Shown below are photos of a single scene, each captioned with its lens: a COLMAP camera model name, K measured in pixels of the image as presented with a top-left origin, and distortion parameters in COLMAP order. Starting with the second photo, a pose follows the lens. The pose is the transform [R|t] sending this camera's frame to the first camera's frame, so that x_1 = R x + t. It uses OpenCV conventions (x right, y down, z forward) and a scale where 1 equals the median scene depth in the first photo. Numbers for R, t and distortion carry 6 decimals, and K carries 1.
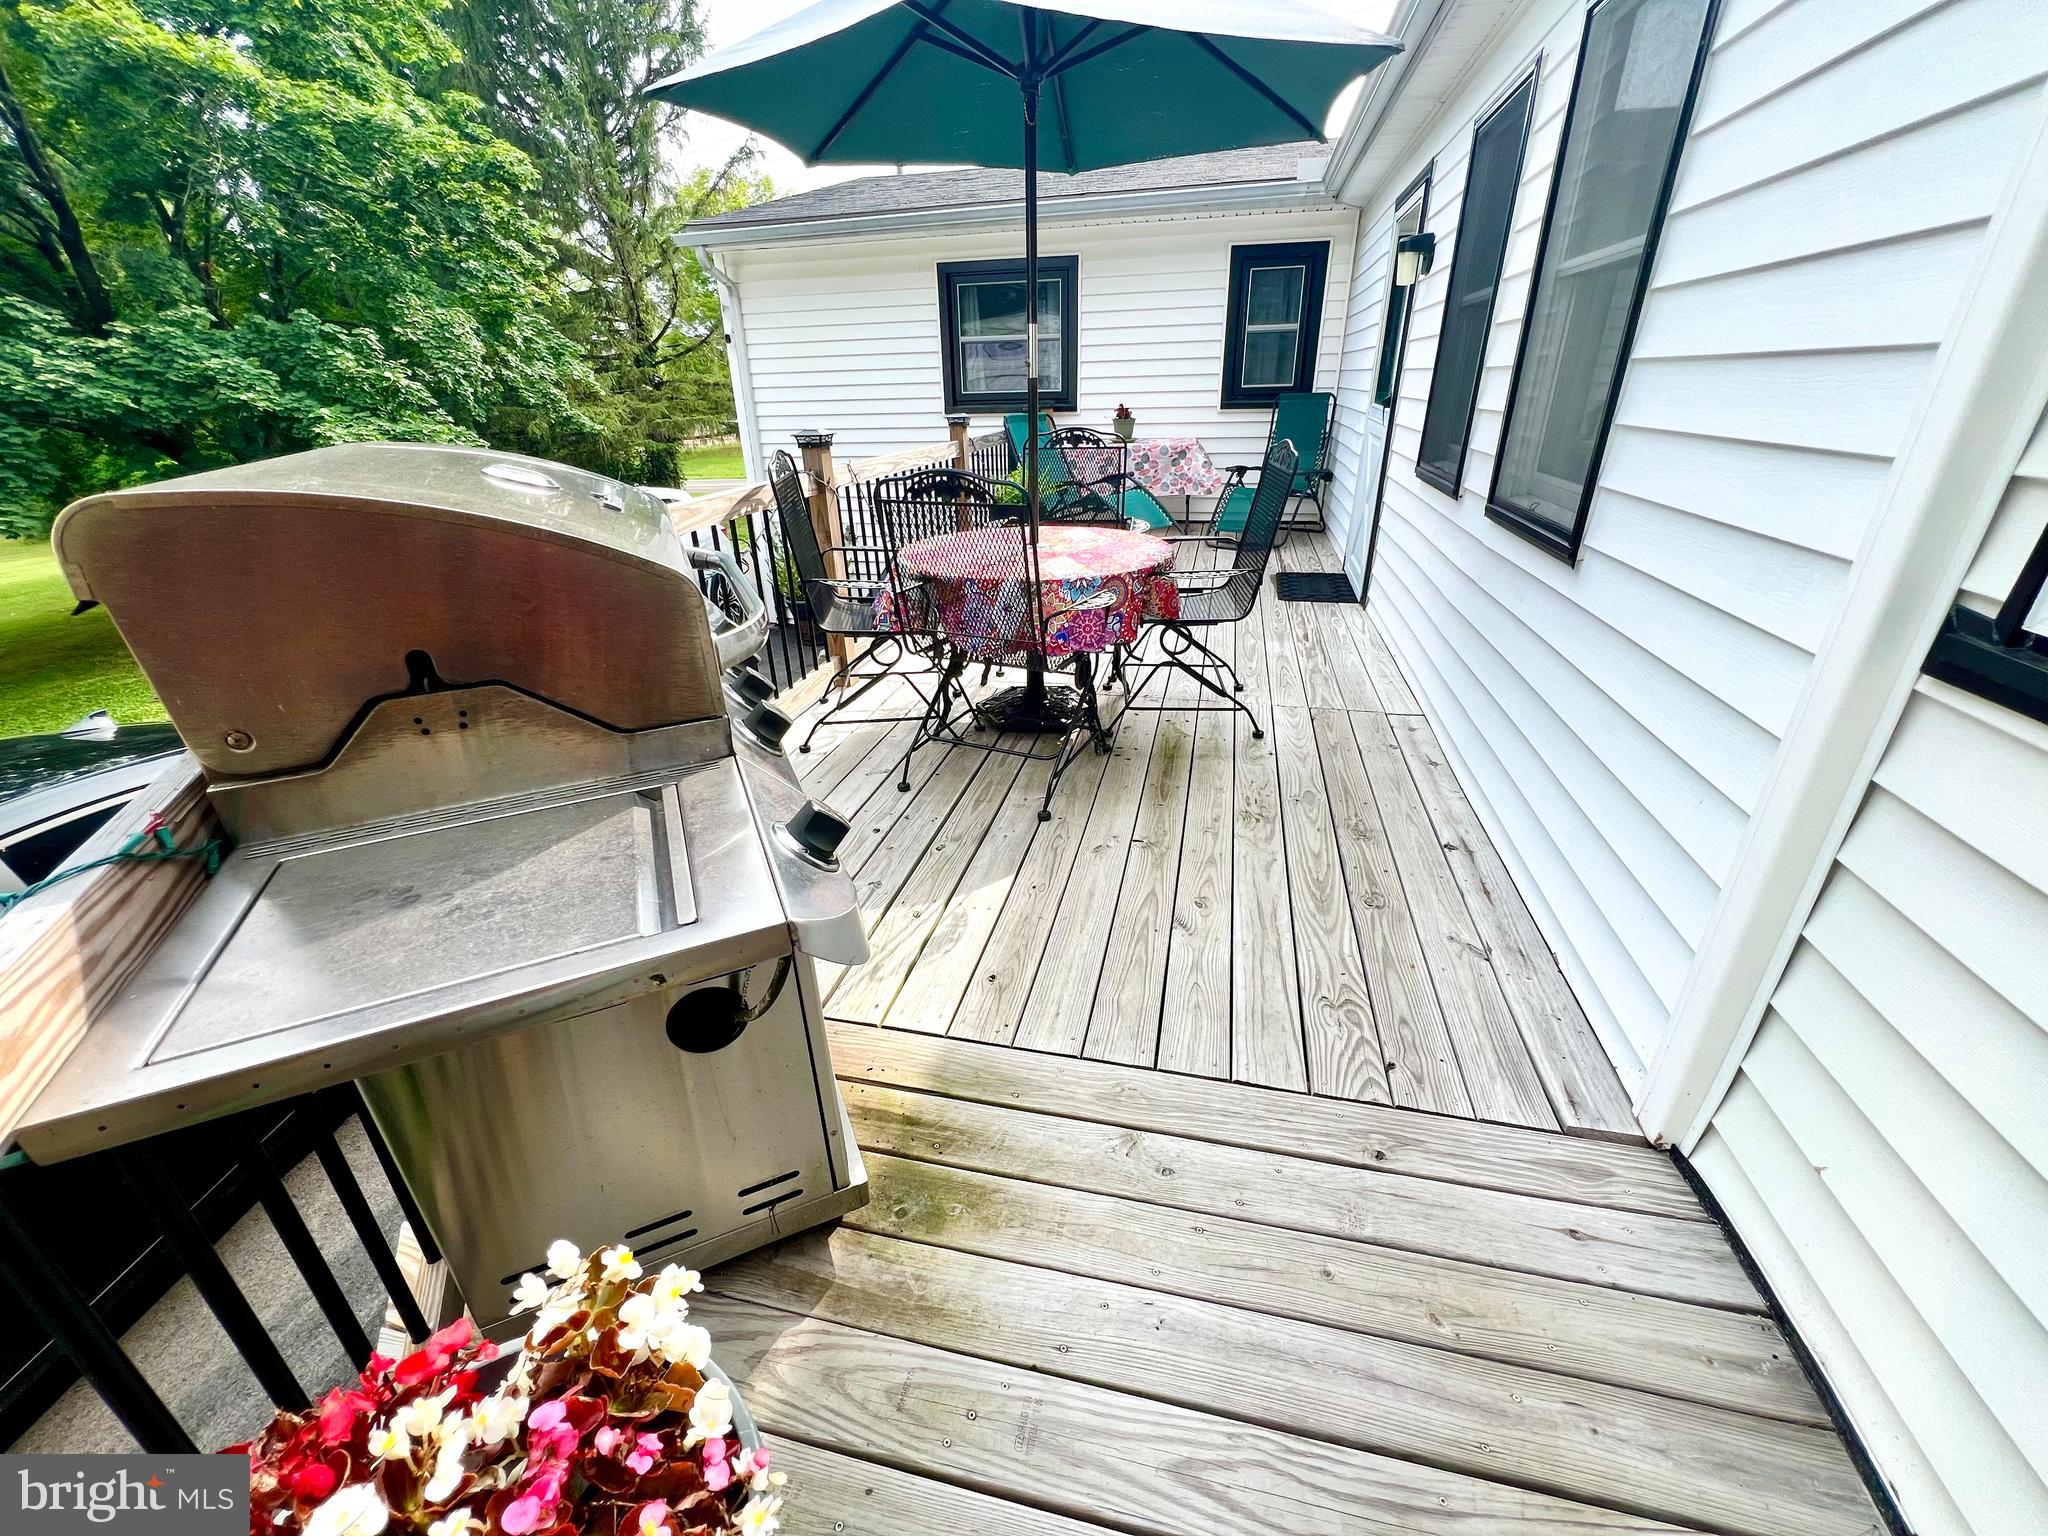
lens RADIAL K [[829.1, 0, 1023.4], [0, 829.1, 773.3], [0, 0, 1]] dist [-0.004073, -0.000220]
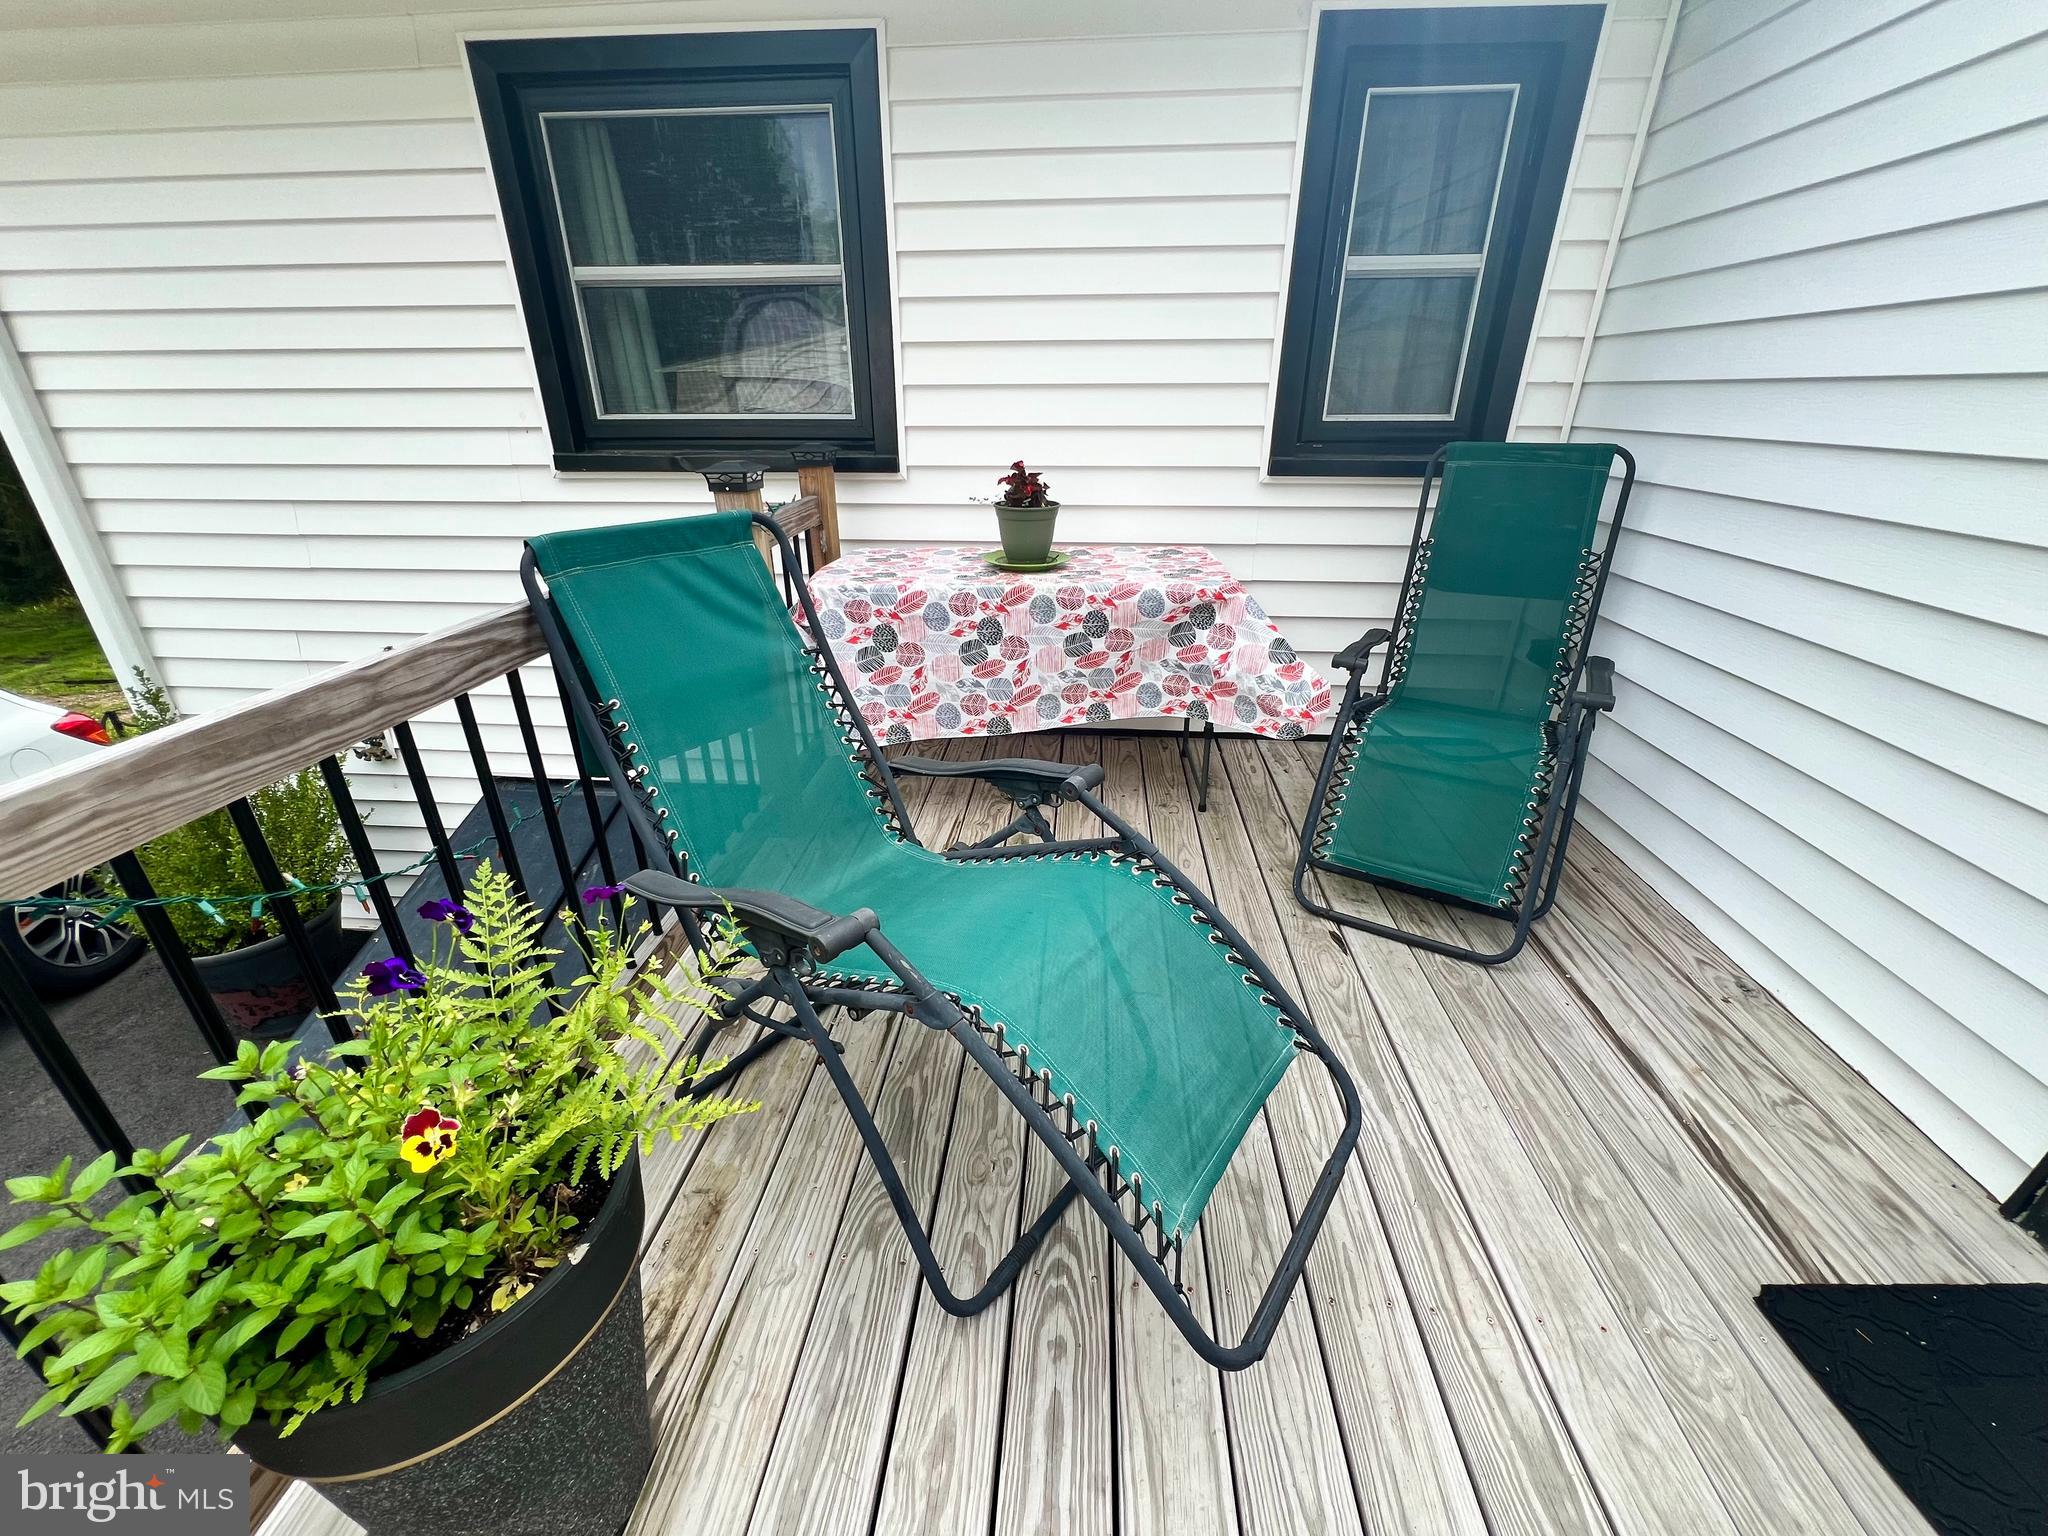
lens RADIAL K [[823.3, 0, 1024.9], [0, 823.3, 763.3], [0, 0, 1]] dist [-0.003032, 0.000745]
pose [[0.988627, -0.039770, 0.145037, 0.065285], [0.043026, 0.998886, -0.019377, -0.309357], [-0.144104, 0.025397, 0.989237, 0.653692]]
